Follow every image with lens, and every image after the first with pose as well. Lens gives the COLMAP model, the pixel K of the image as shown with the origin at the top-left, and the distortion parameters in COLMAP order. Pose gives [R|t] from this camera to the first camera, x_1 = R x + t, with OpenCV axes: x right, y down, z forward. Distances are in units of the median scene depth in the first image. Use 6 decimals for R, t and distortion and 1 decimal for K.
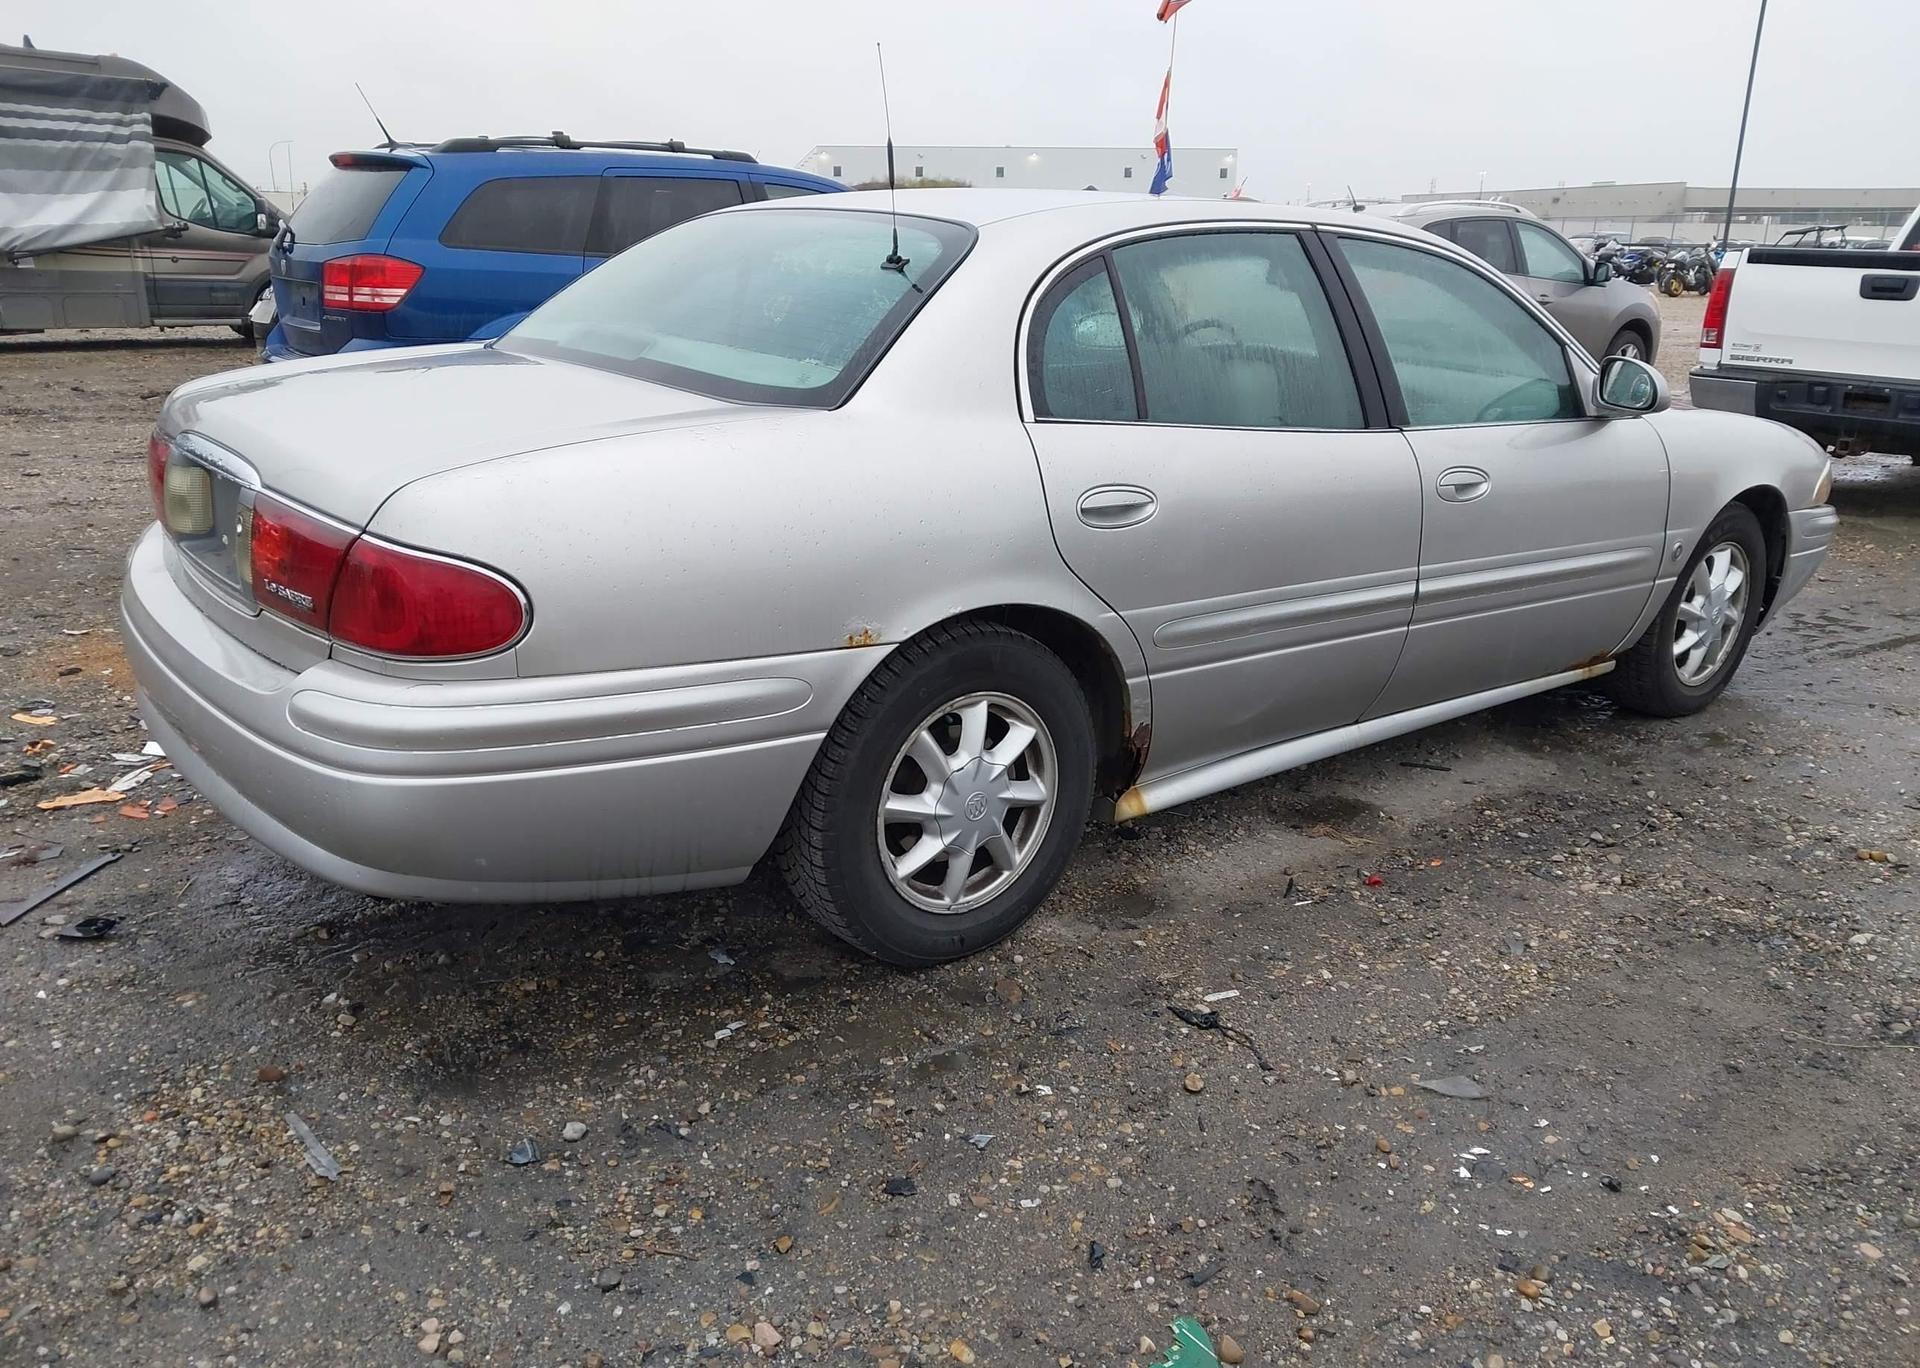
lens RADIAL K [[1544.1, 0, 978.5], [0, 1544.1, 693.9], [0, 0, 1]] dist [-0.016959, 0.062766]
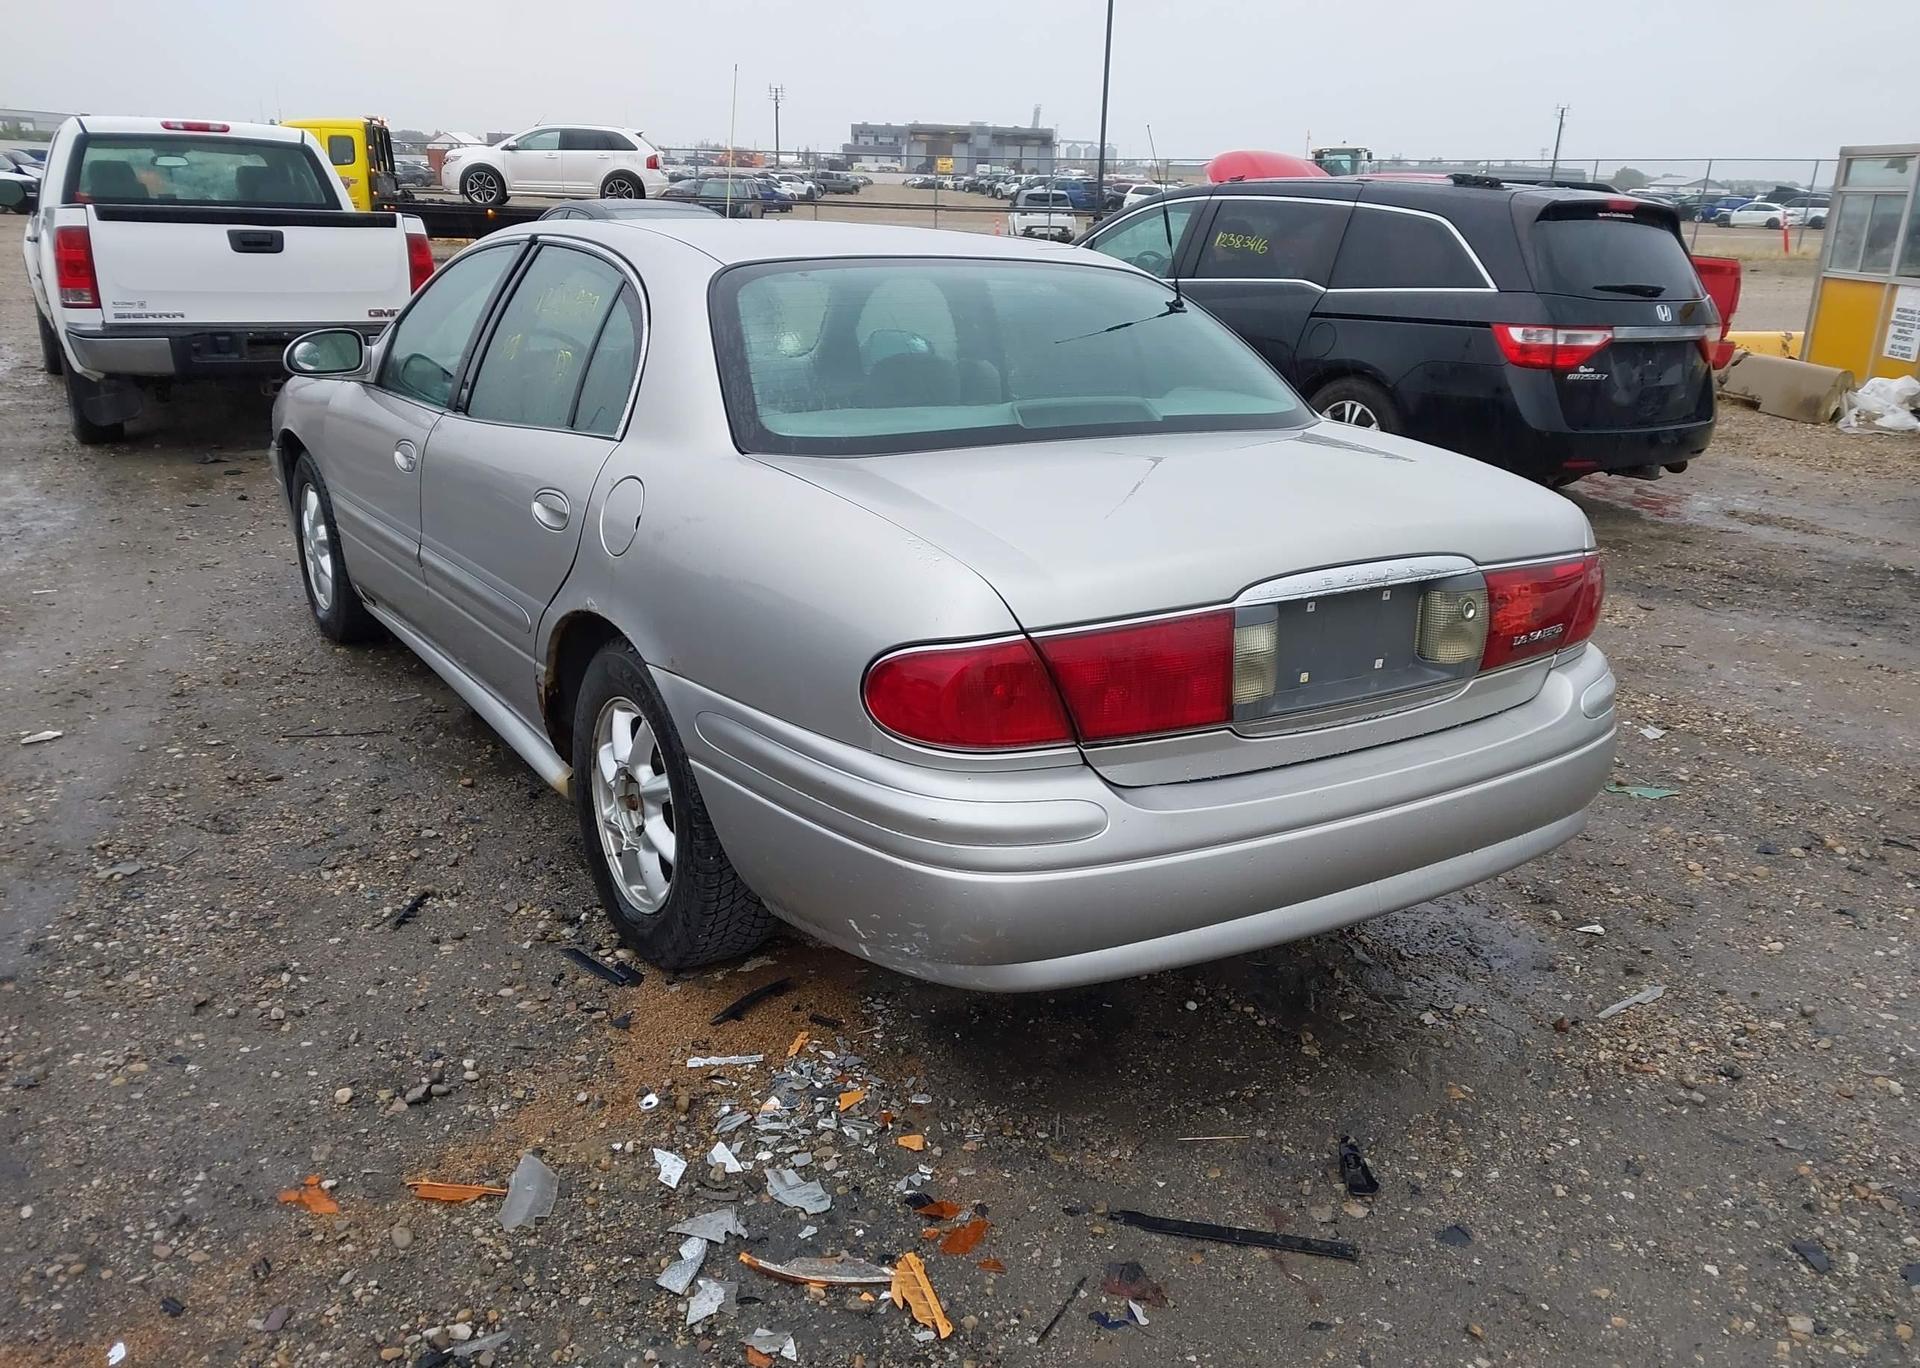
lens RADIAL K [[1515.0, 0, 966.6], [0, 1515.0, 683.6], [0, 0, 1]] dist [0.023953, 0.002223]
pose [[0.097210, -0.324675, 0.940817, -1.047471], [0.267008, 0.919148, 0.289609, -0.320731], [-0.958779, 0.223052, 0.176041, 0.821476]]
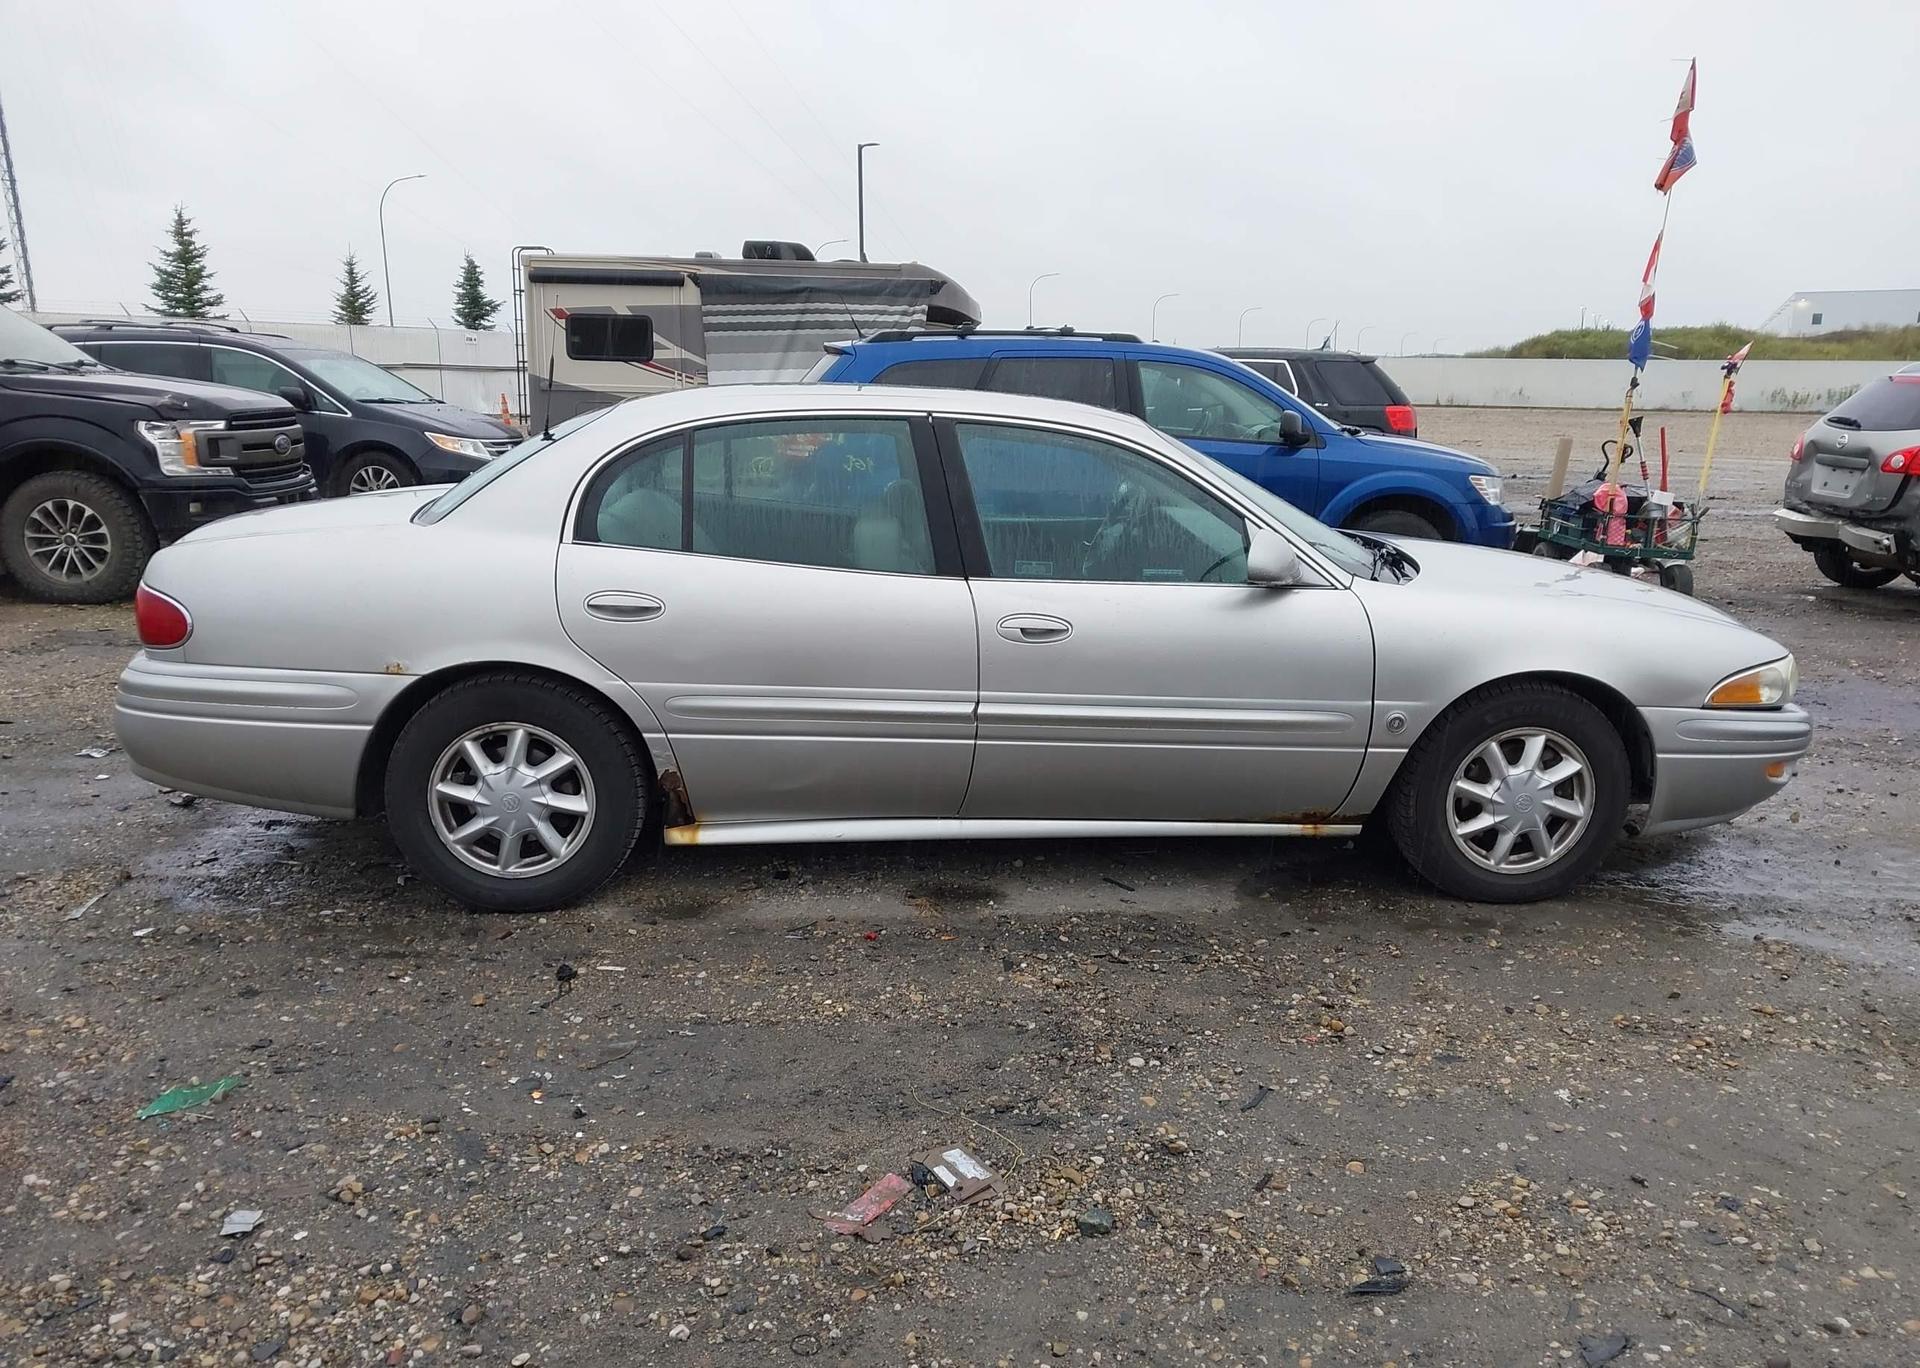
lens RADIAL K [[1514.7, 0, 960.0], [0, 1514.7, 684.0], [0, 0, 1]] dist [0.104507, -0.192812]
pose [[0.827895, 0.106859, -0.550610, 0.870545], [-0.160284, 0.985820, -0.049681, -0.024906], [0.537493, 0.129385, 0.833283, 0.008710]]
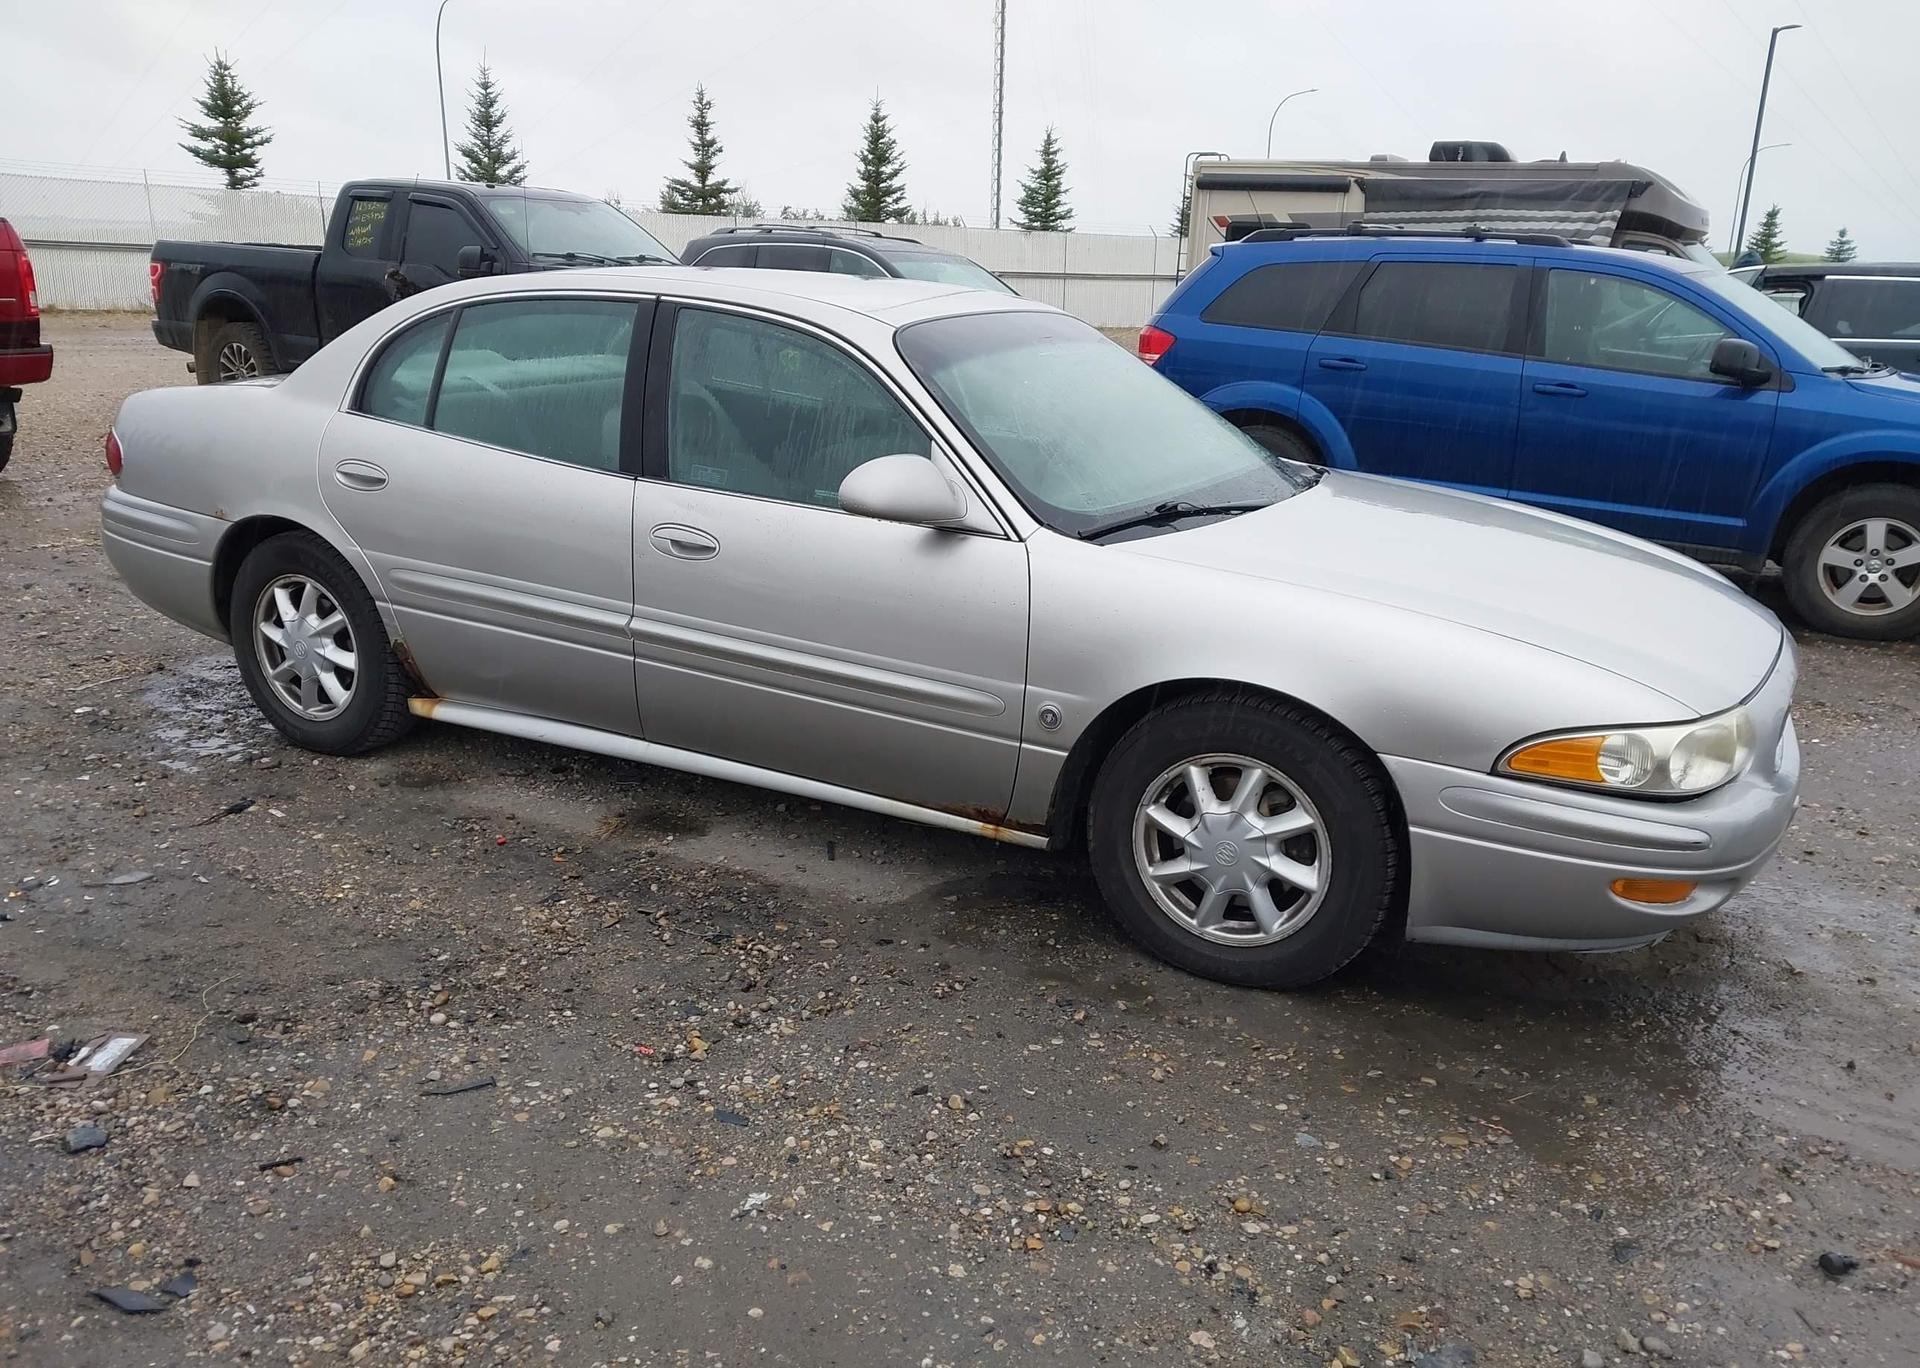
lens RADIAL K [[1515.0, 0, 966.6], [0, 1515.0, 683.6], [0, 0, 1]] dist [0.023953, 0.002223]
pose [[0.403855, 0.241620, -0.882338, 1.276110], [-0.292164, 0.948047, 0.125888, -0.221384], [0.866915, 0.206947, 0.453466, 0.688243]]
